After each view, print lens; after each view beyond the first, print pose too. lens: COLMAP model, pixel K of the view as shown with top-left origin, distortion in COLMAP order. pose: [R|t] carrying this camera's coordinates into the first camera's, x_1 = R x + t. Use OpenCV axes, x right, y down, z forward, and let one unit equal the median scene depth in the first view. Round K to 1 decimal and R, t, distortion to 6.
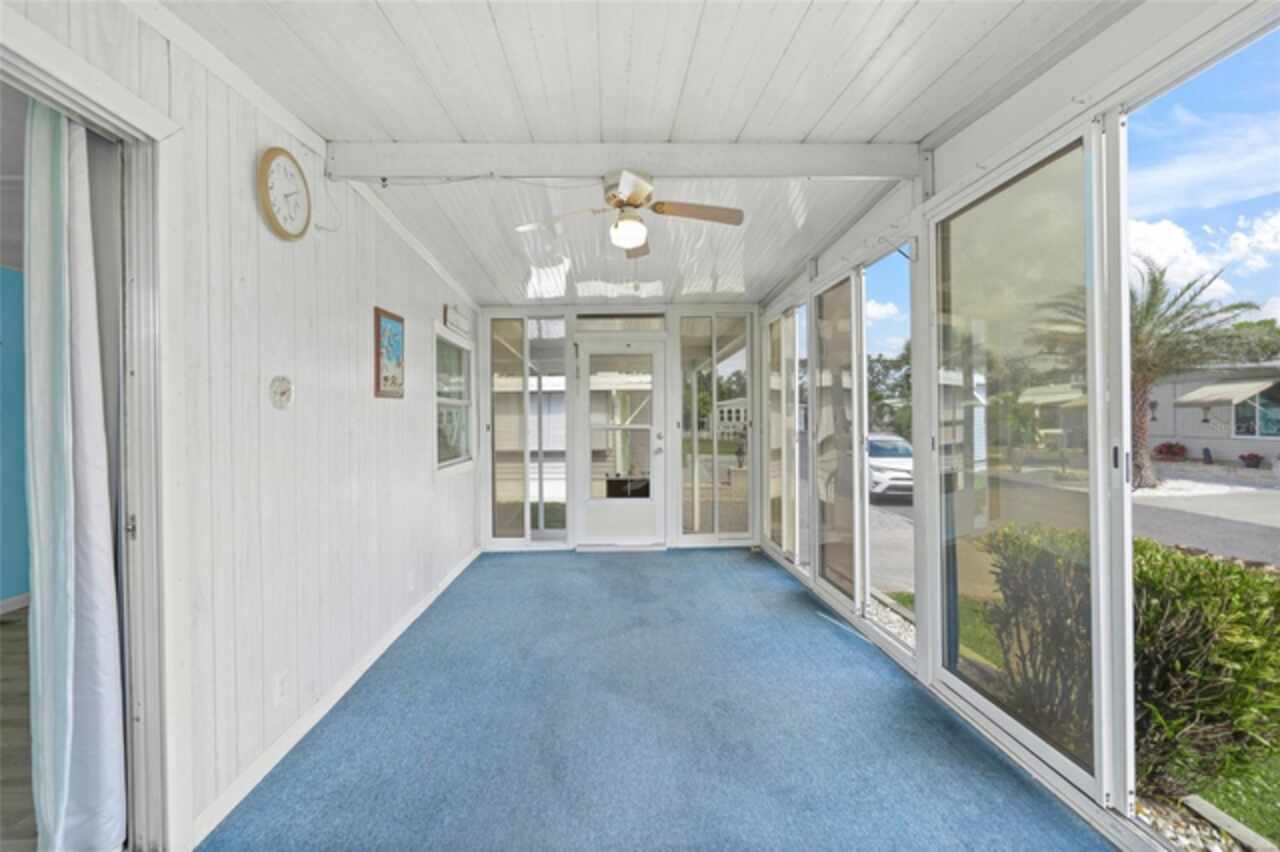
lens RADIAL K [[580.3, 0, 637.2], [0, 580.3, 421.4], [0, 0, 1]] dist [-0.001101, 0.000590]
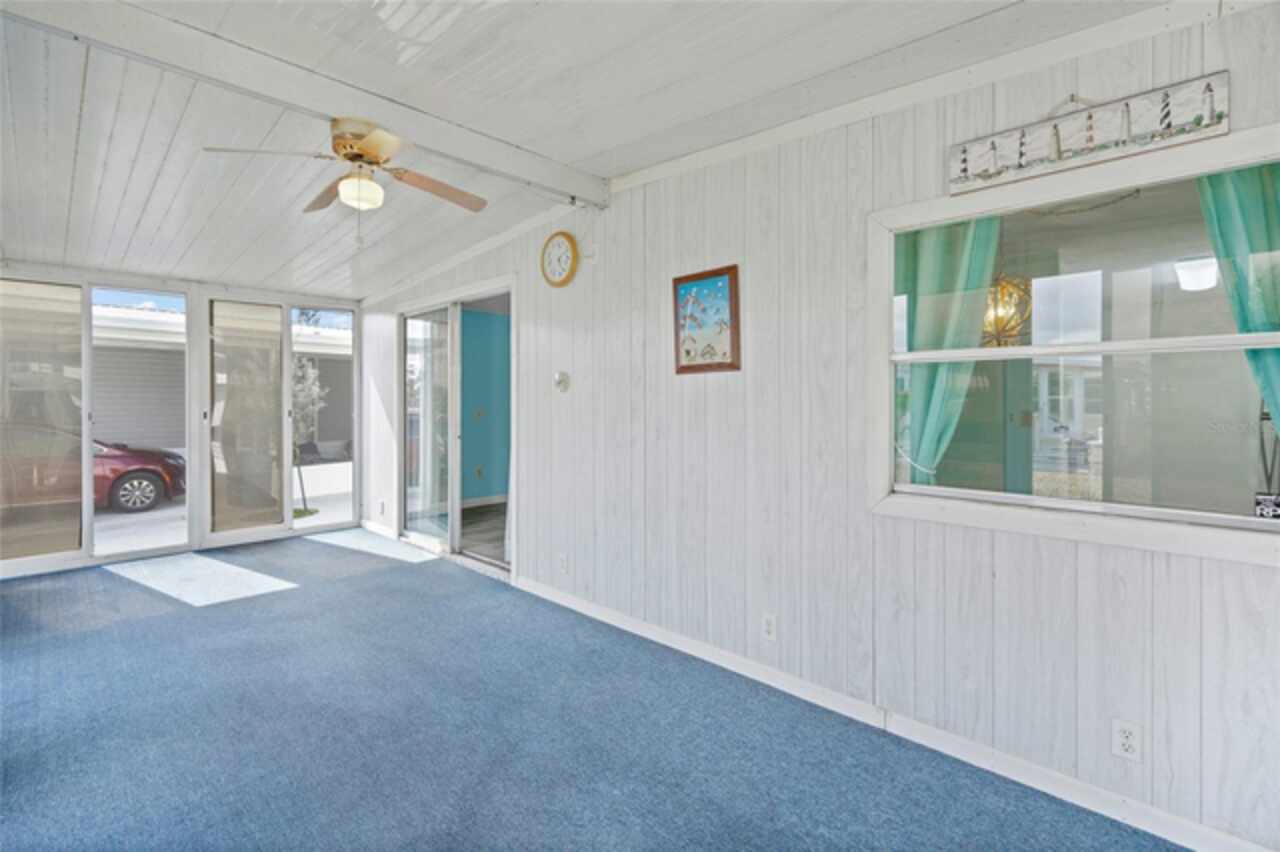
lens RADIAL K [[585.0, 0, 633.2], [0, 585.0, 399.2], [0, 0, 1]] dist [-0.004110, -0.000037]
pose [[-0.737979, 0.010174, -0.674747, 0.221056], [0.006282, 0.999947, 0.008207, -0.008833], [0.674794, 0.001818, -0.738004, 1.505147]]
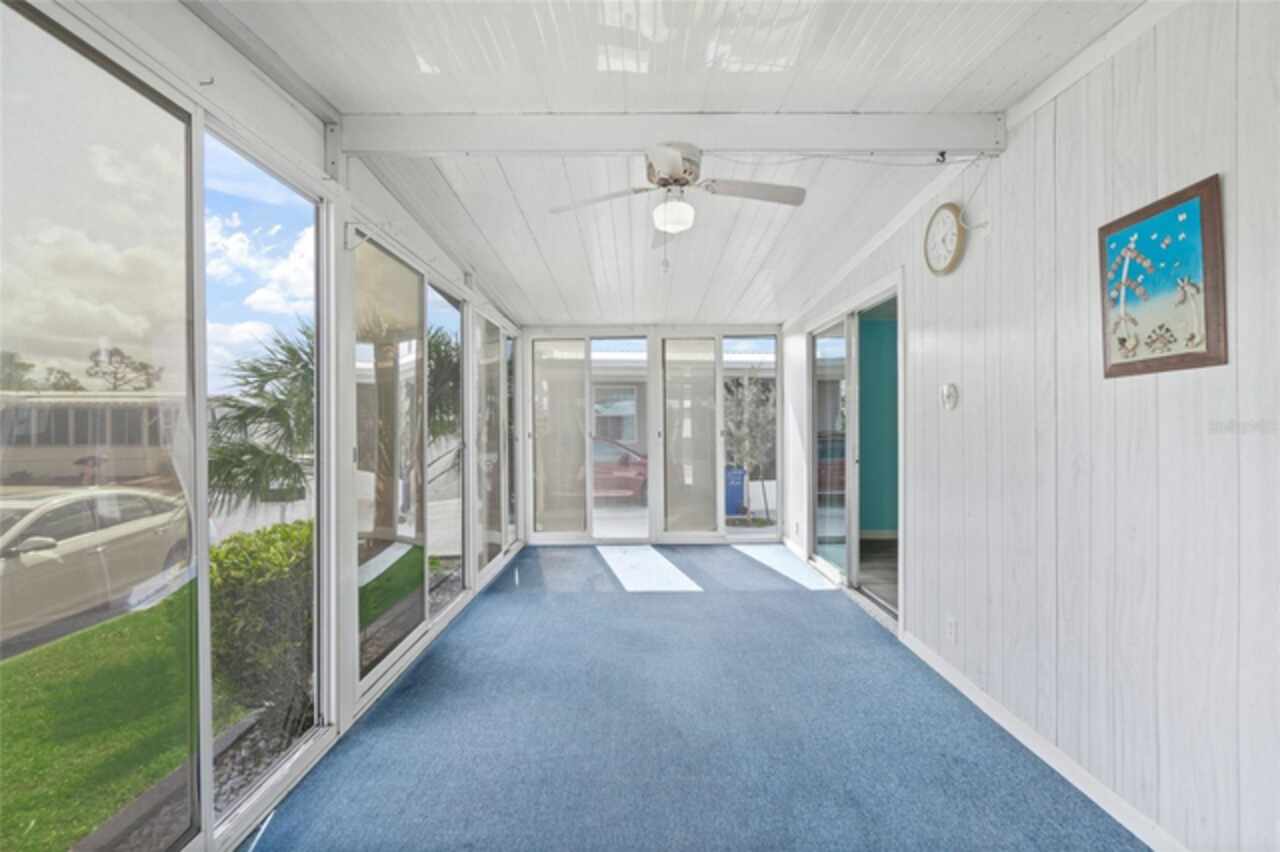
lens RADIAL K [[580.1, 0, 640.0], [0, 580.1, 426.0], [0, 0, 1]] dist [-0.001023, 0.000446]
pose [[-0.998876, 0.017394, 0.044101, 0.002681], [0.017840, 0.999793, 0.009734, -0.006534], [-0.043922, 0.010510, -0.998980, 1.472621]]
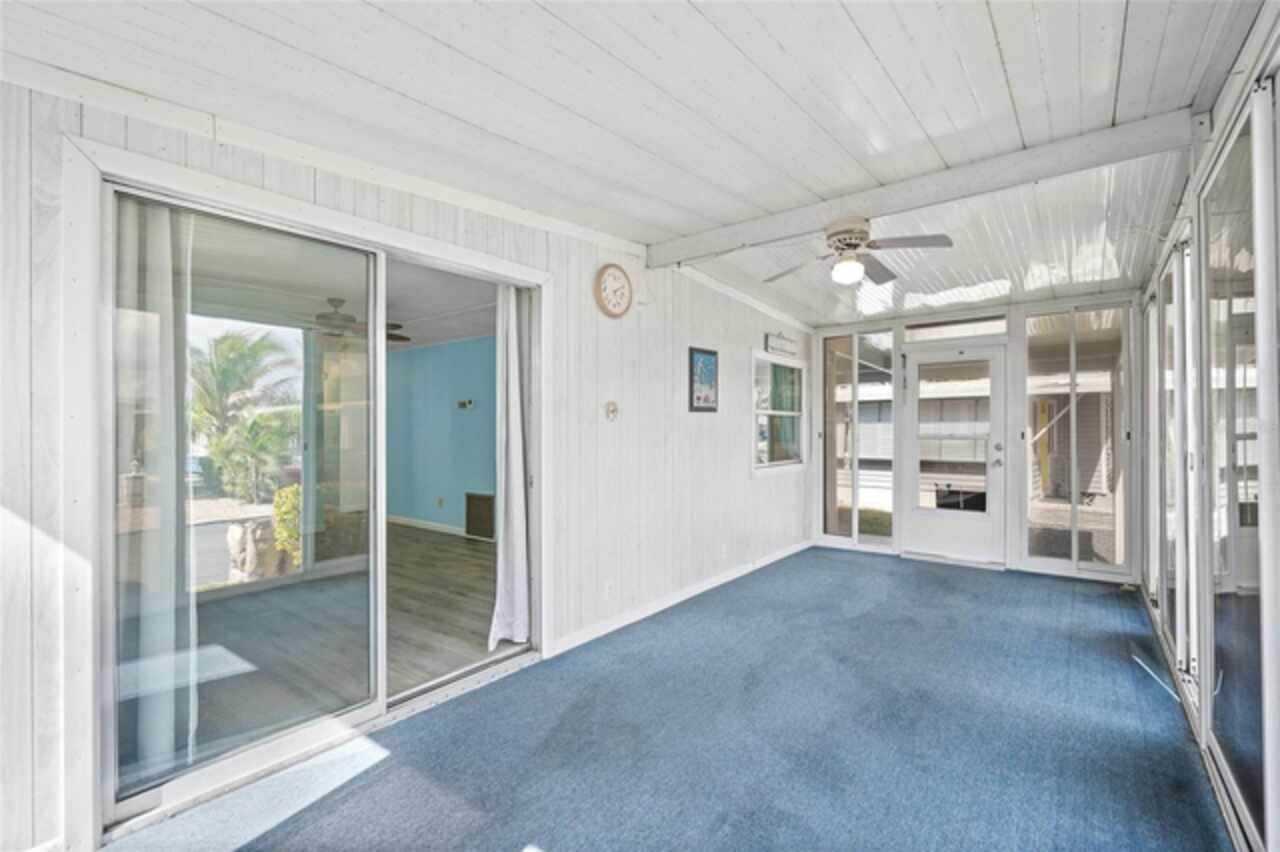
lens RADIAL K [[580.1, 0, 640.0], [0, 580.1, 426.0], [0, 0, 1]] dist [-0.001023, 0.000446]
pose [[0.761090, 0.004623, -0.648630, 0.332896], [-0.008018, 0.999965, -0.002280, -0.003003], [0.648597, 0.006936, 0.761100, -0.129419]]
